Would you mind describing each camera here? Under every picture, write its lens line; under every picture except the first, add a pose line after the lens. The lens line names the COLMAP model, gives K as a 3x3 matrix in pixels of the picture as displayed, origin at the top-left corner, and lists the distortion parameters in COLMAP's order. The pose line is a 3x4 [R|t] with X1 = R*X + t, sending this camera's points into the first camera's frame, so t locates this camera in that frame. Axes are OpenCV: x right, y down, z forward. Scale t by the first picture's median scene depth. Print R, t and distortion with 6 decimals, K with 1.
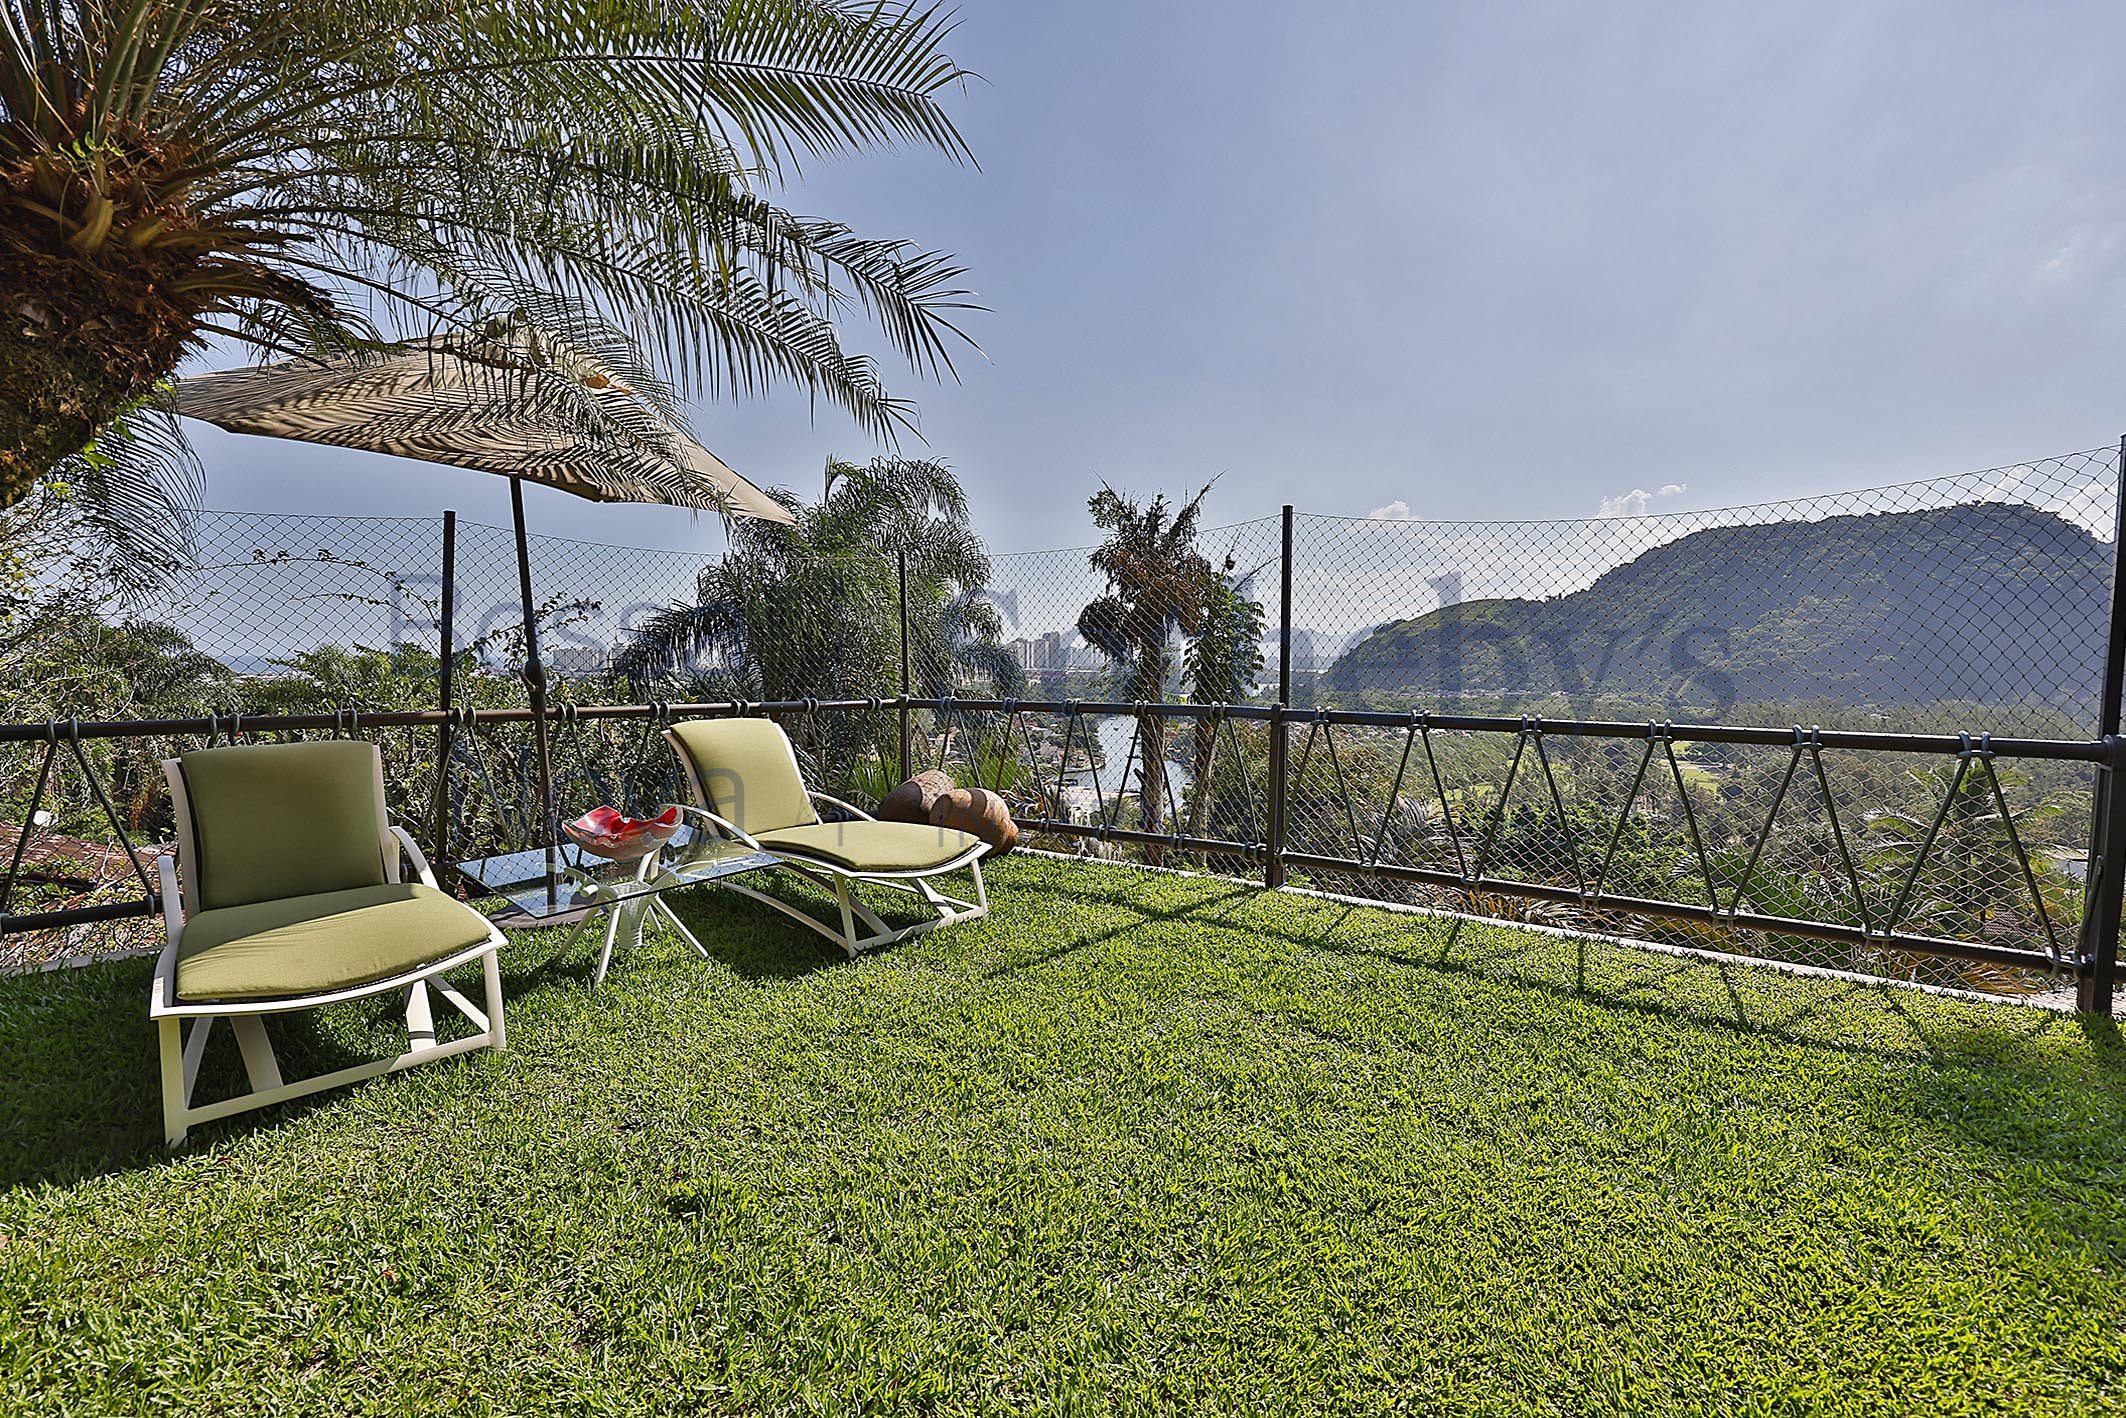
lens RADIAL K [[904.8, 0, 1063.0], [0, 904.8, 709.0], [0, 0, 1]] dist [0.000997, 0.000153]
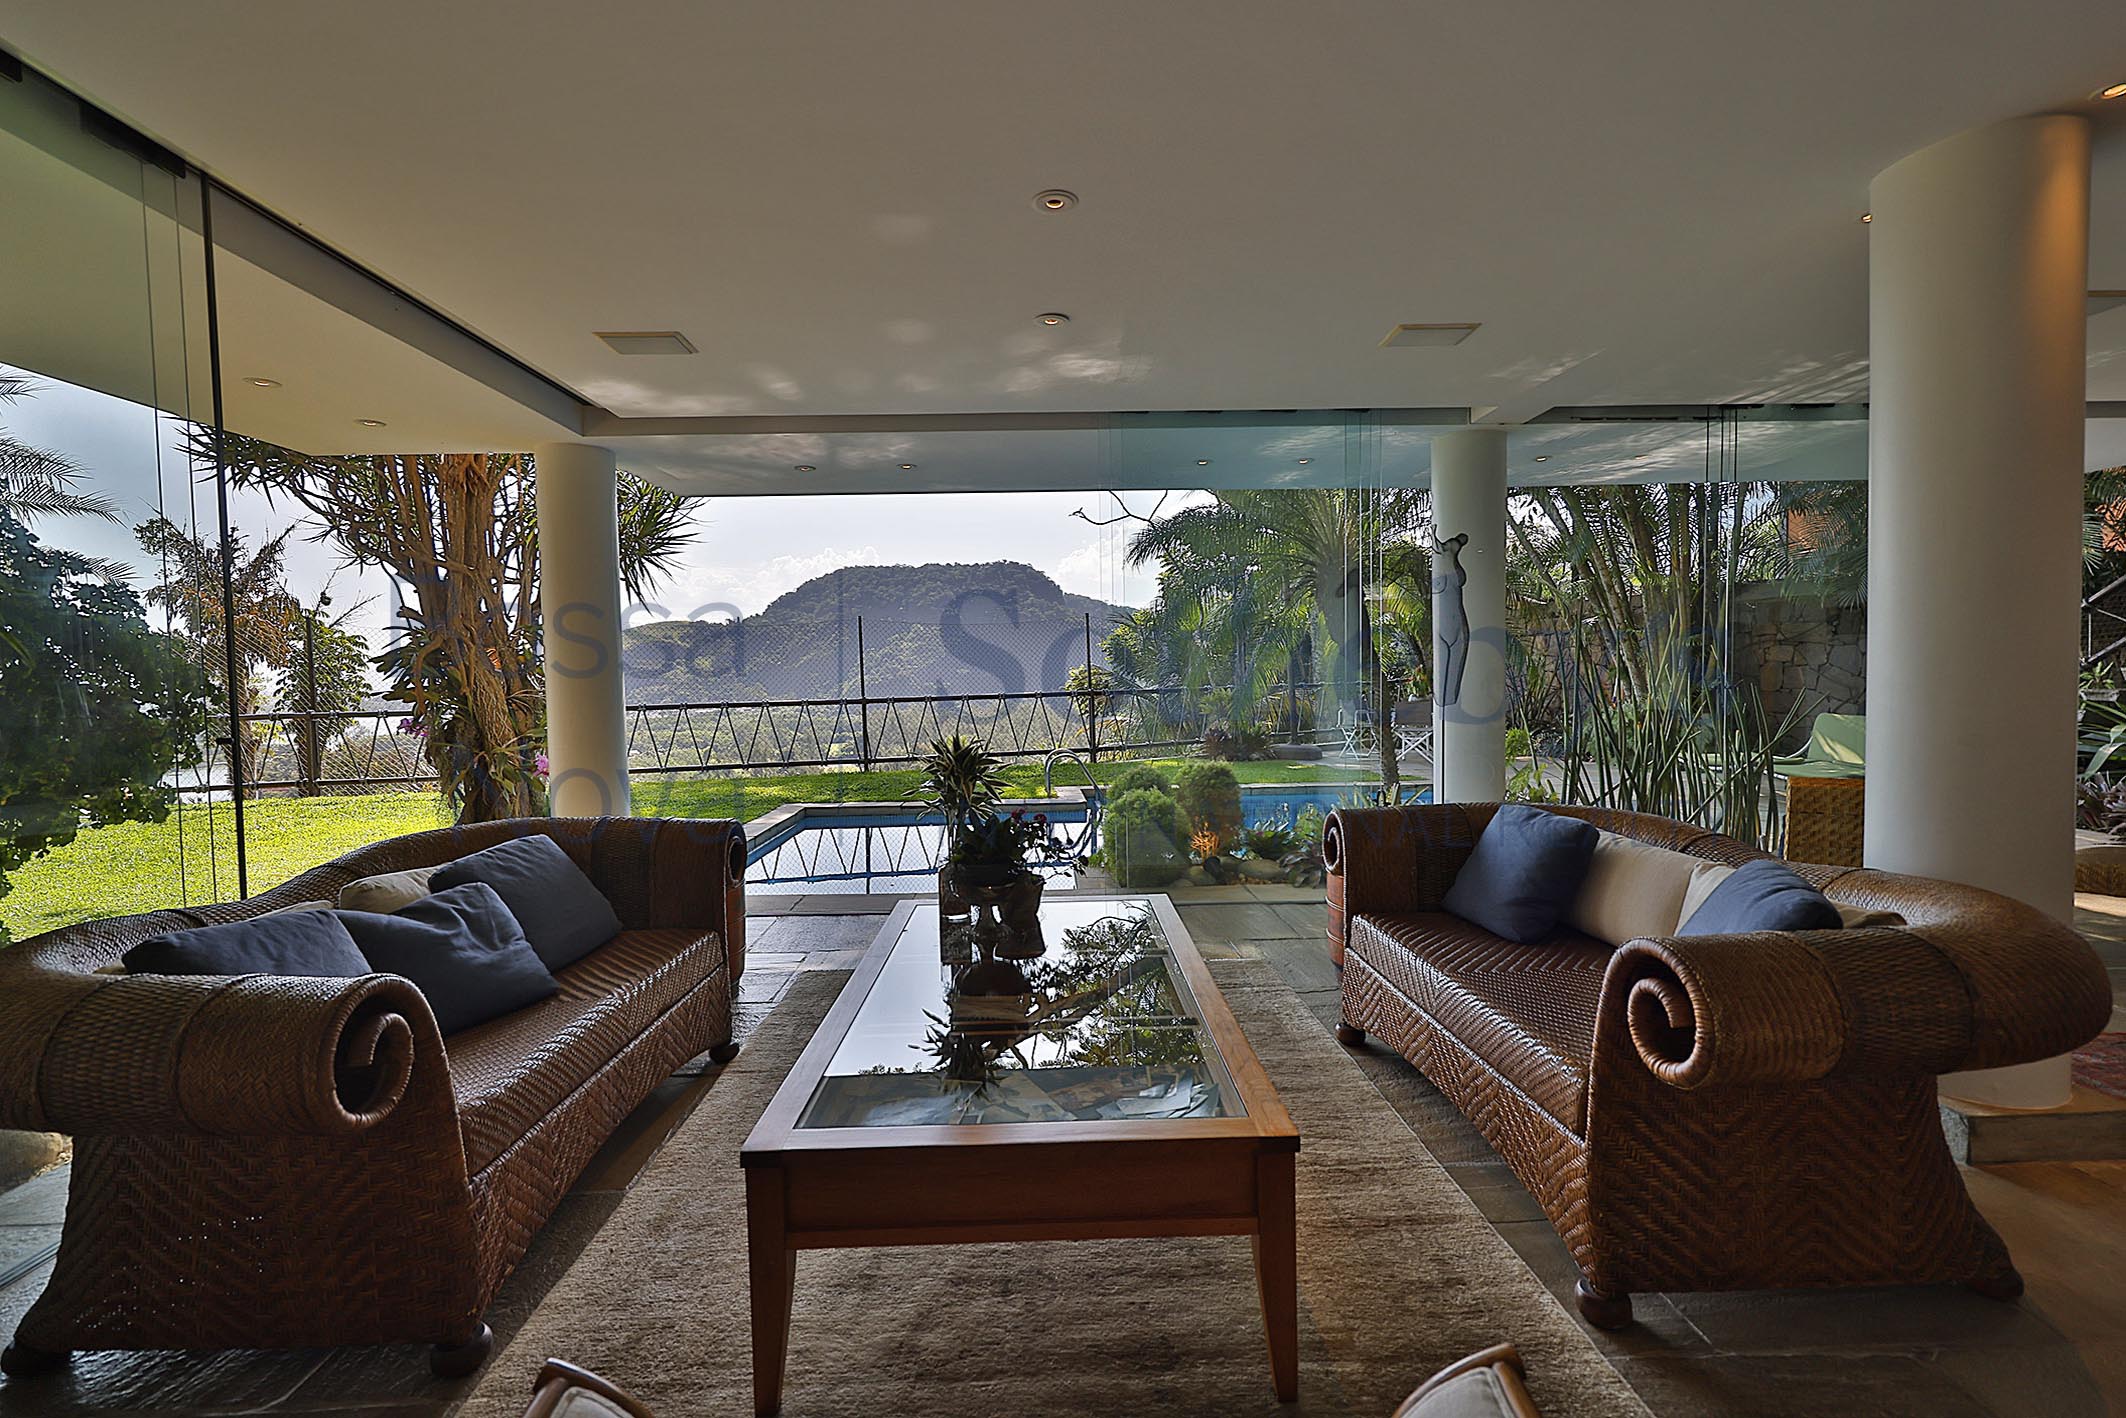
lens RADIAL K [[904.8, 0, 1063.0], [0, 904.8, 709.0], [0, 0, 1]] dist [0.000997, 0.000153]
pose [[0.667579, -0.042970, 0.743298, -0.036393], [0.058961, 0.998249, 0.004754, 0.015910], [-0.742200, 0.040651, 0.668944, -0.368653]]
